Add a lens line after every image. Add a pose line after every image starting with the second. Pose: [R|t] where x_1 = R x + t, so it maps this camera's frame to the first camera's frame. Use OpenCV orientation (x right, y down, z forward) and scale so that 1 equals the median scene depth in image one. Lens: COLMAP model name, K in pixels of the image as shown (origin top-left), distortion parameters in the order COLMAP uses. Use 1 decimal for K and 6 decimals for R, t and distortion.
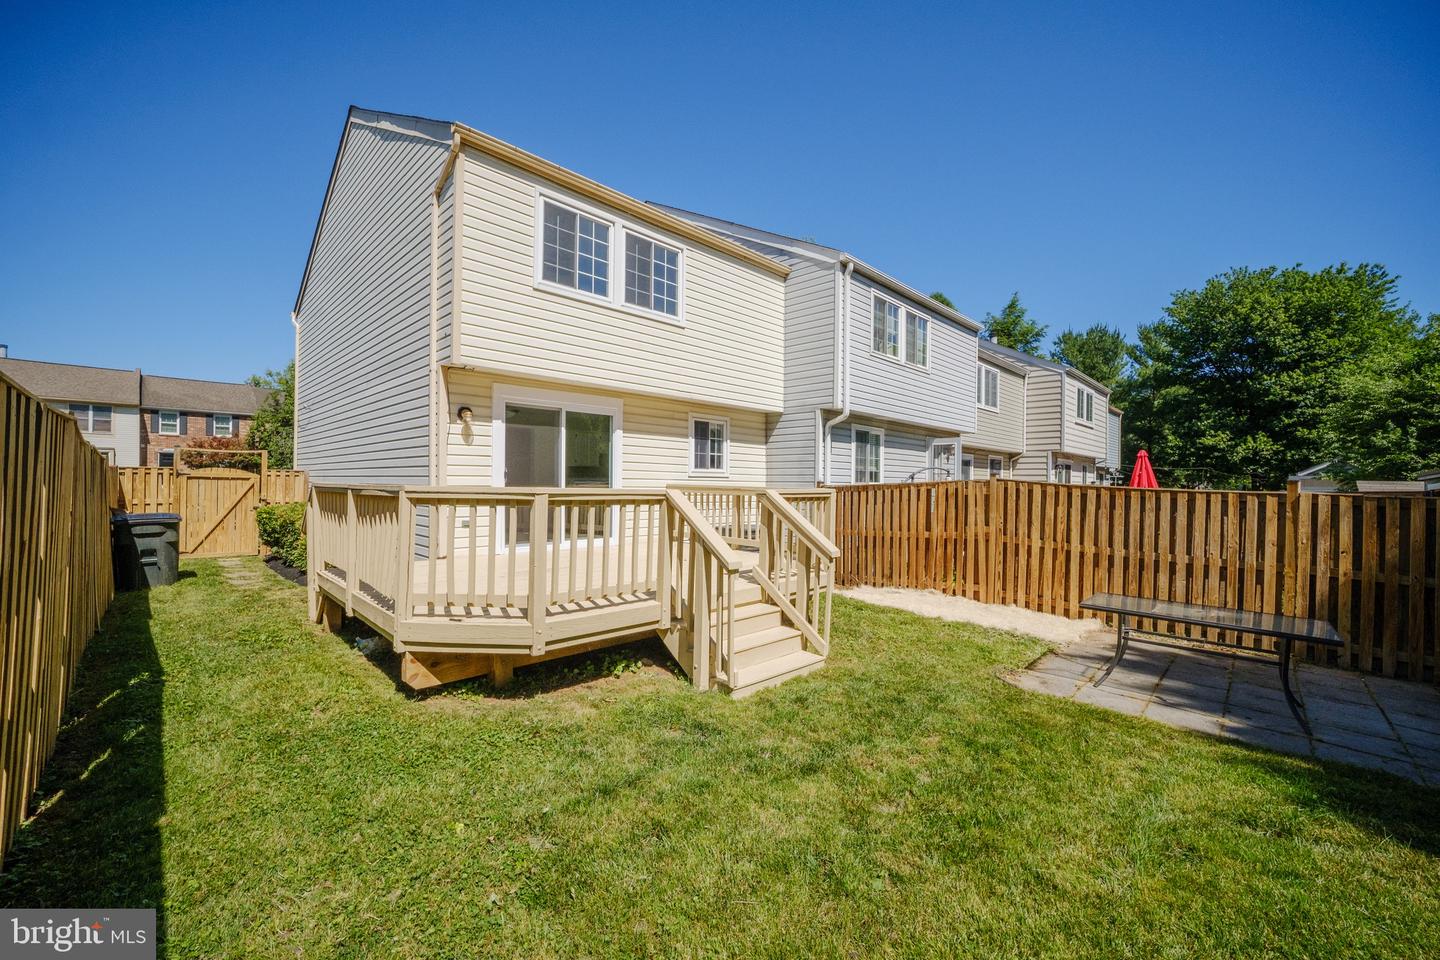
lens RADIAL K [[579.0, 0, 716.2], [0, 579.0, 486.8], [0, 0, 1]] dist [-0.026625, 0.006413]
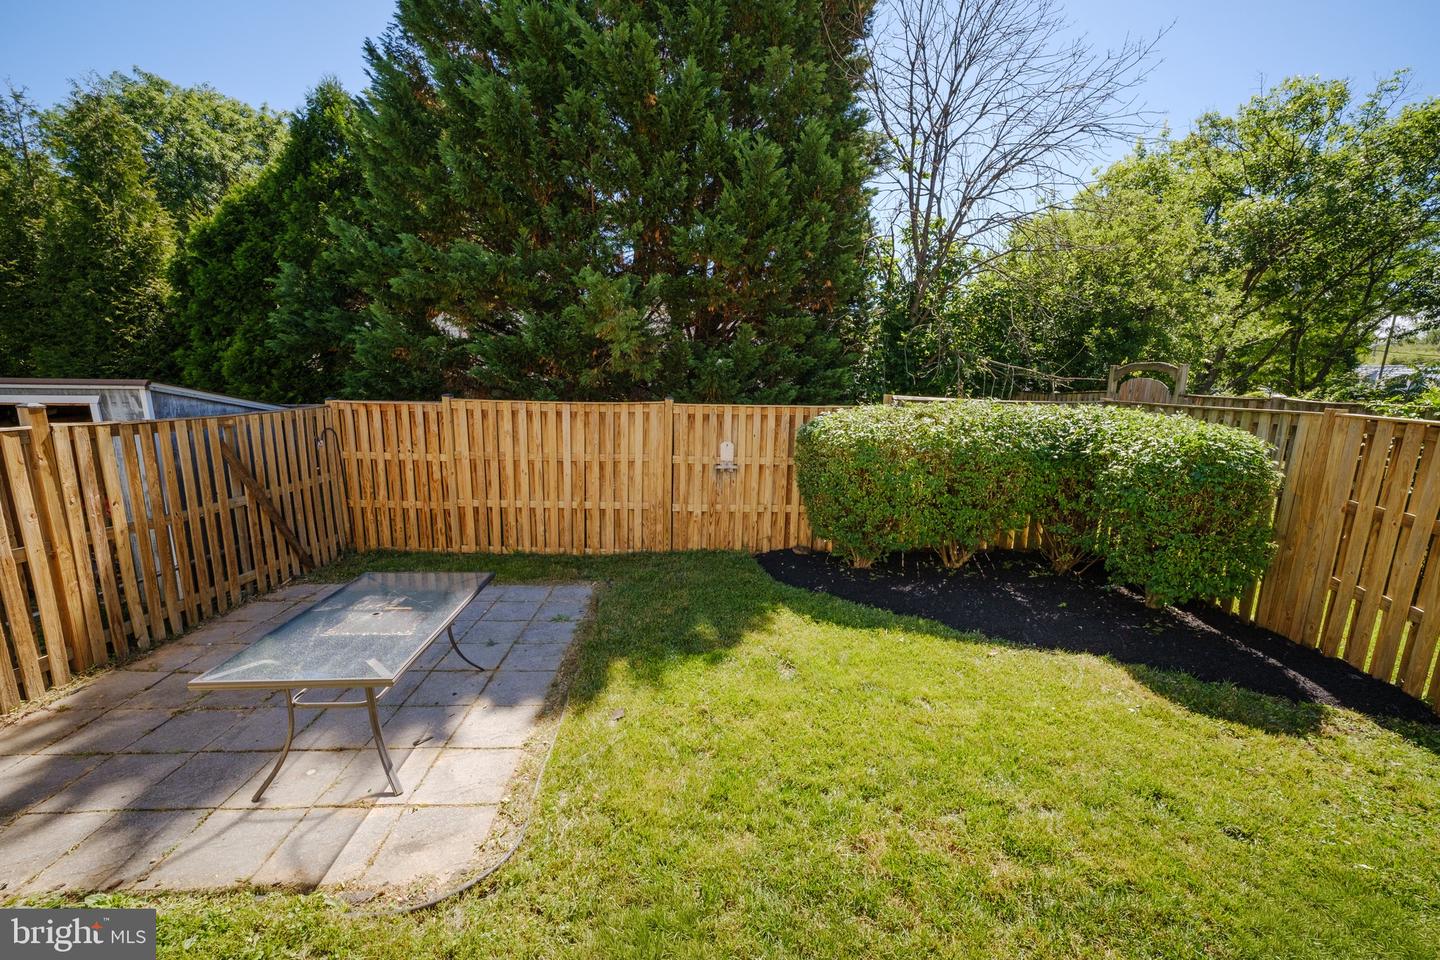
lens RADIAL K [[579.0, 0, 716.2], [0, 579.0, 486.8], [0, 0, 1]] dist [-0.026625, 0.006413]
pose [[-0.724743, -0.169541, 0.667835, 0.047722], [-0.037500, 0.977523, 0.207465, -0.057510], [-0.687999, 0.125315, -0.714810, 0.682164]]
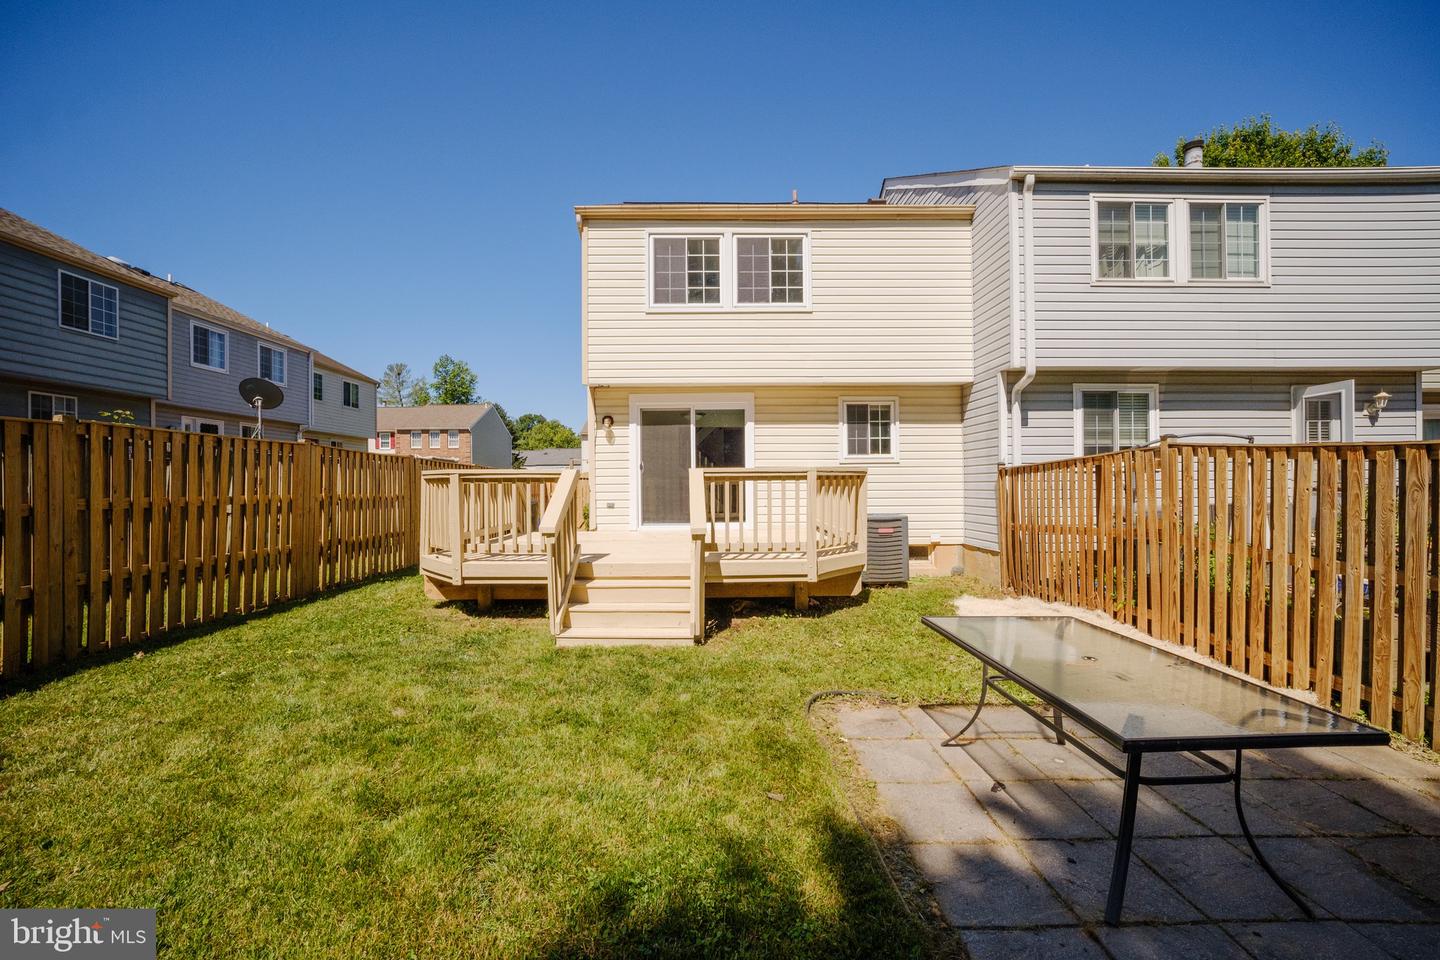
lens RADIAL K [[578.3, 0, 715.9], [0, 578.3, 483.5], [0, 0, 1]] dist [-0.026319, 0.007892]
pose [[0.712345, -0.018963, -0.701574, 0.555341], [0.012538, 0.999819, -0.014294, 0.030686], [0.701718, 0.001385, 0.712454, 0.205271]]
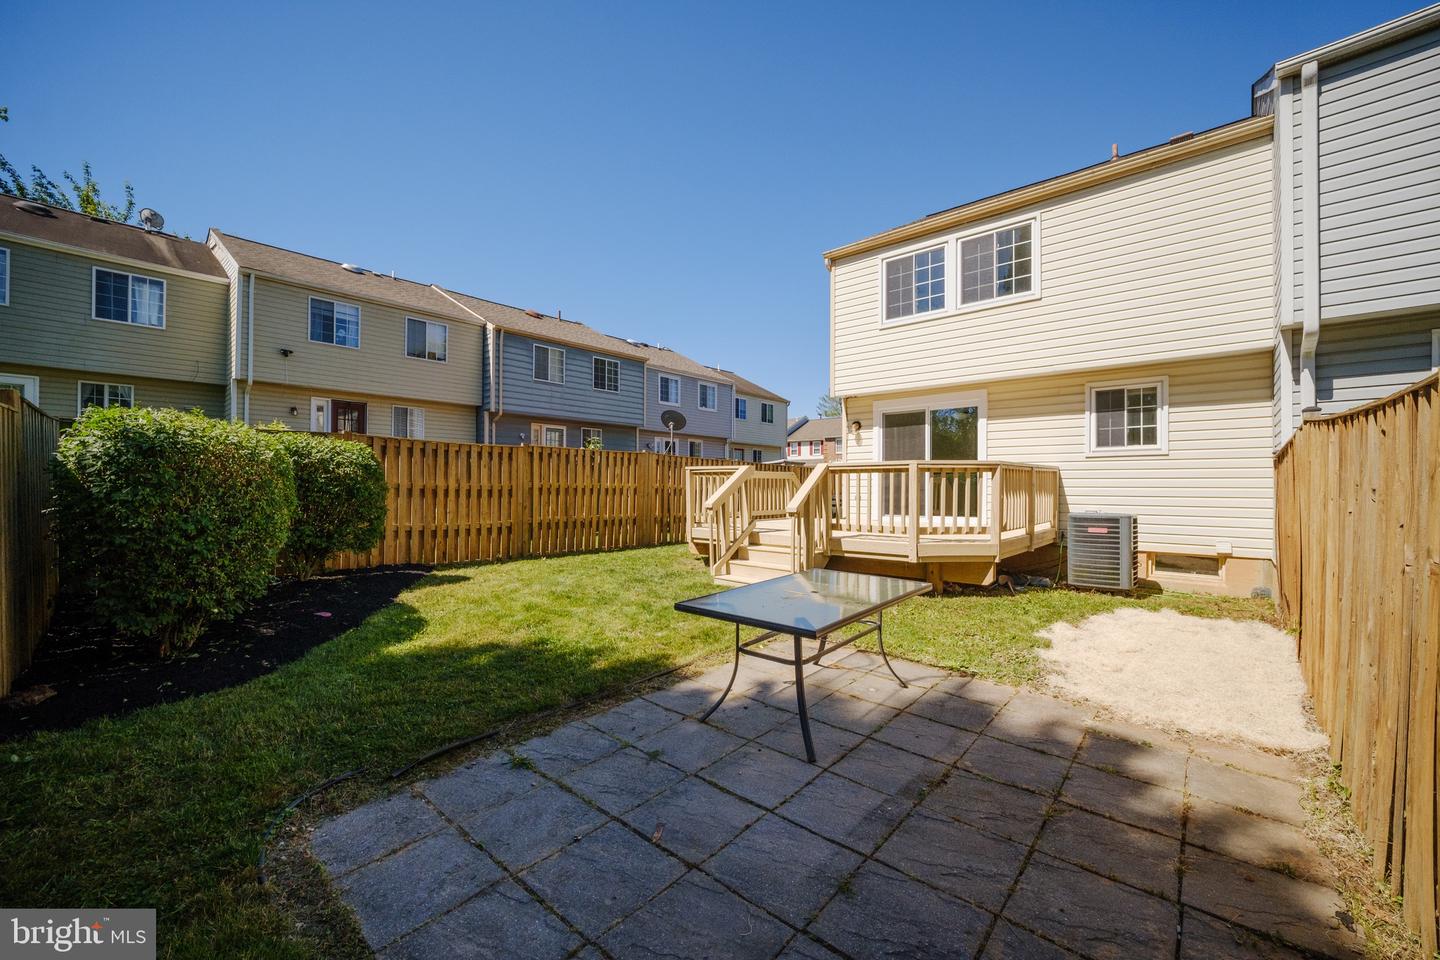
lens RADIAL K [[578.3, 0, 715.9], [0, 578.3, 483.5], [0, 0, 1]] dist [-0.026319, 0.007892]
pose [[0.048181, -0.020388, -0.998631, 0.910470], [-0.010031, 0.999731, -0.020895, 0.052301], [0.998788, 0.011024, 0.047964, 0.473851]]
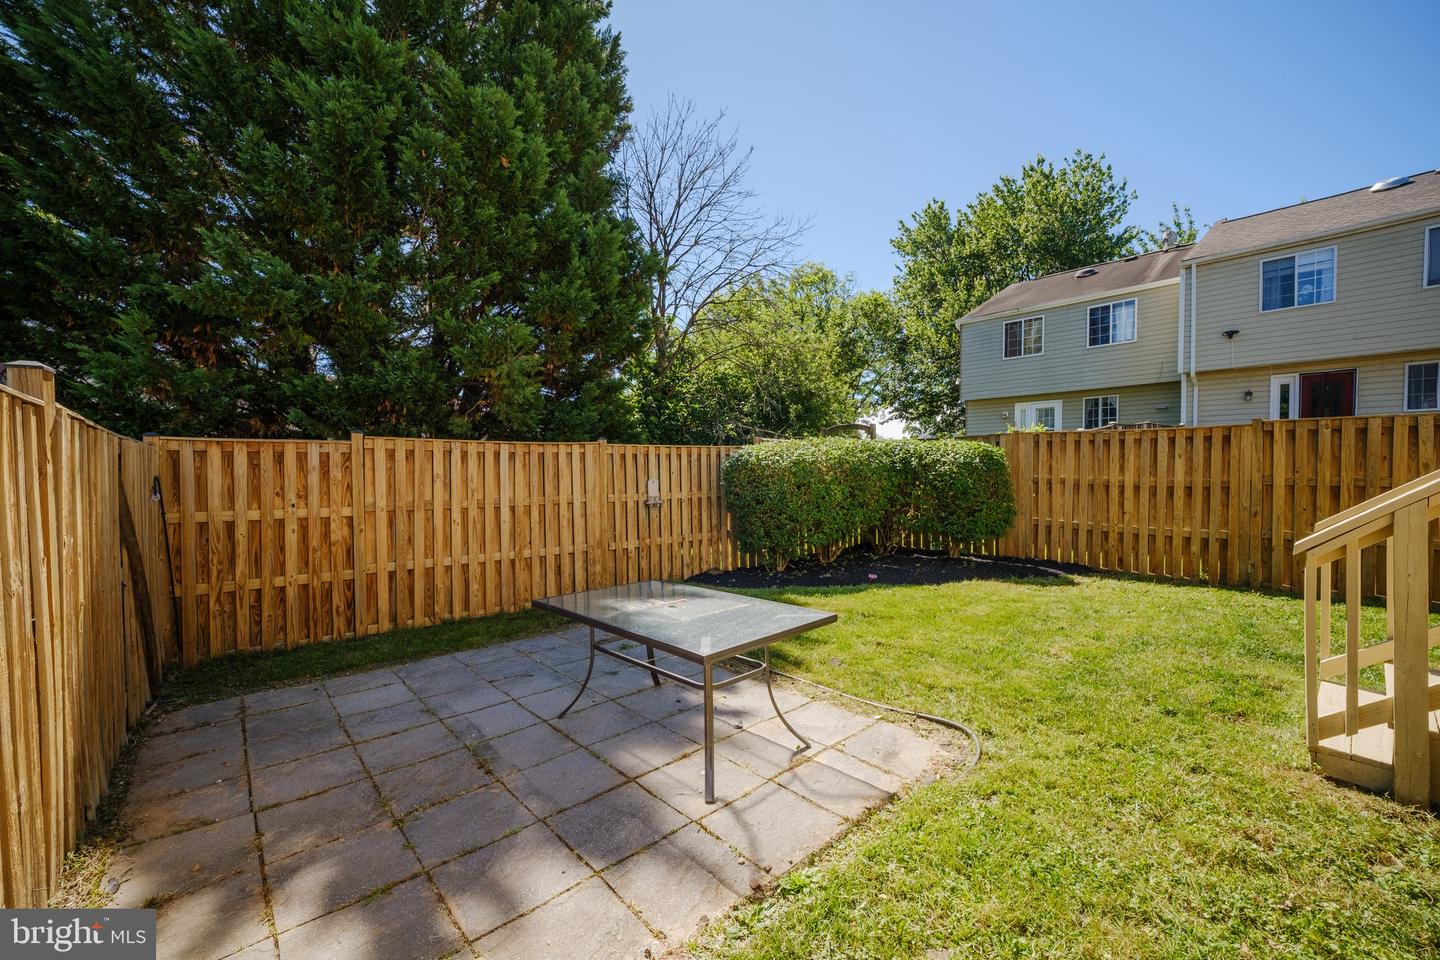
lens RADIAL K [[579.0, 0, 716.2], [0, 579.0, 486.8], [0, 0, 1]] dist [-0.026625, 0.006413]
pose [[-0.996509, -0.018000, 0.081528, 0.419974], [-0.015587, 0.999424, 0.030134, 0.032029], [-0.082023, 0.028758, -0.996215, 0.950083]]
